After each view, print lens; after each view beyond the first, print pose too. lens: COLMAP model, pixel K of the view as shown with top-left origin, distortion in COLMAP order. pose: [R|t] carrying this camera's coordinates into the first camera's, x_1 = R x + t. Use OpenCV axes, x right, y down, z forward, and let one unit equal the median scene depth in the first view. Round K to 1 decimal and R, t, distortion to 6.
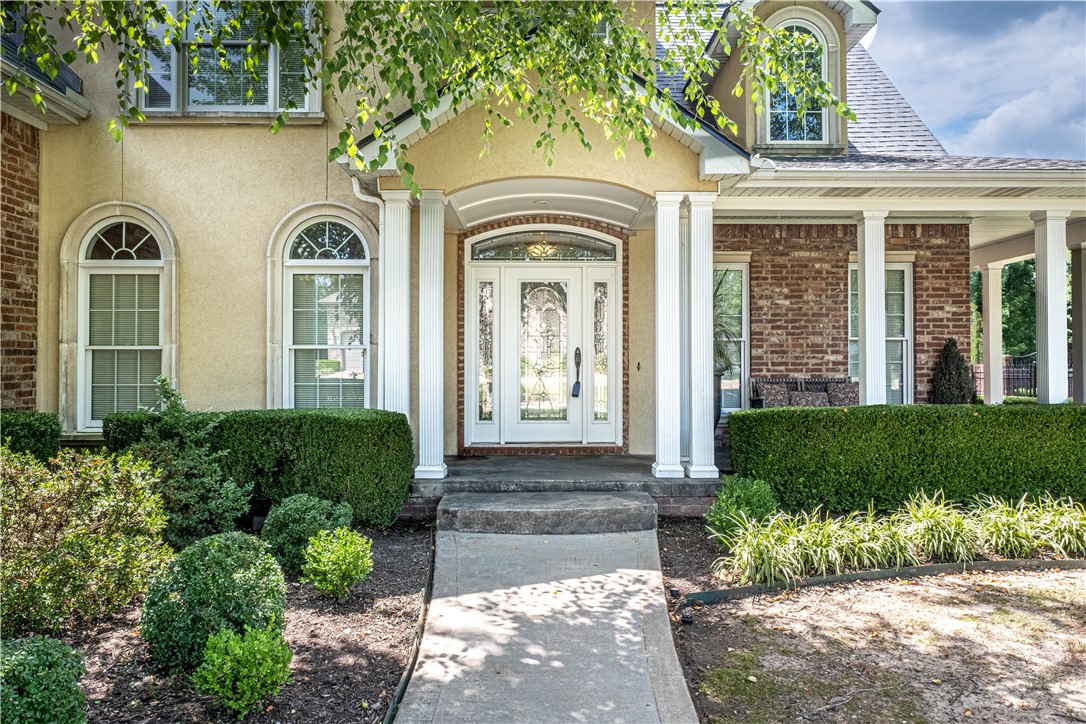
lens RADIAL K [[764.0, 0, 543.0], [0, 764.0, 362.0], [0, 0, 1]] dist [0.005789, 0.001724]
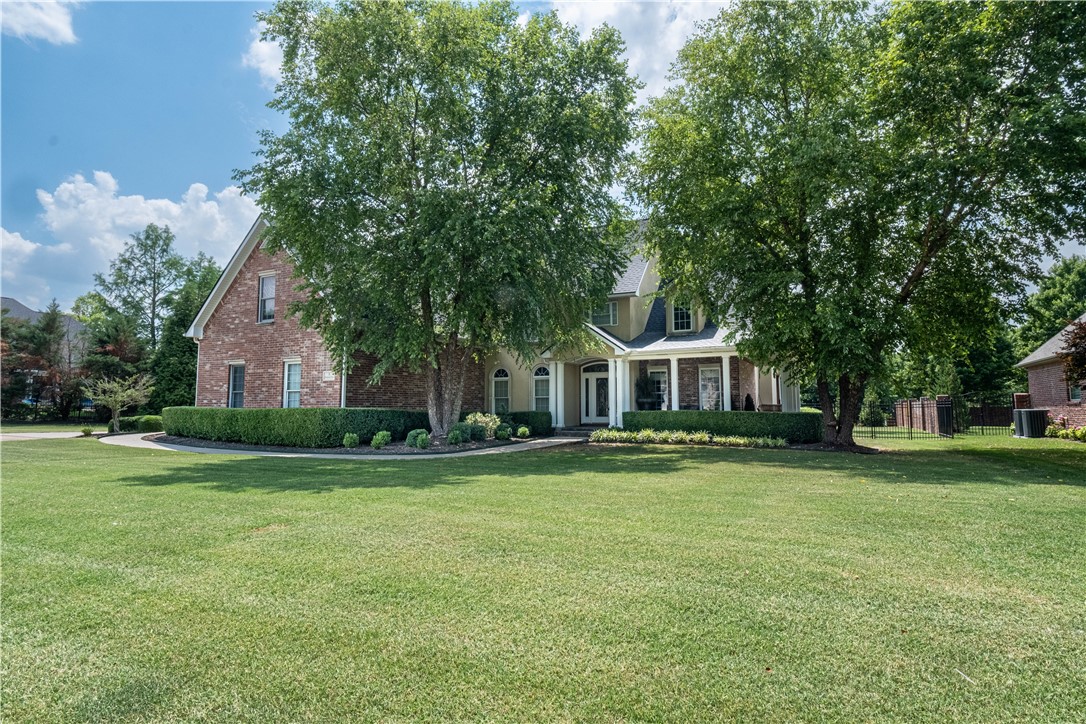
lens RADIAL K [[560.0, 0, 543.0], [0, 560.0, 362.0], [0, 0, 1]] dist [0.000307, -0.000134]
pose [[0.878719, -0.043272, -0.475373, 1.166264], [0.005283, 0.996703, -0.080961, 0.036648], [0.477309, 0.068630, 0.876051, -1.661893]]
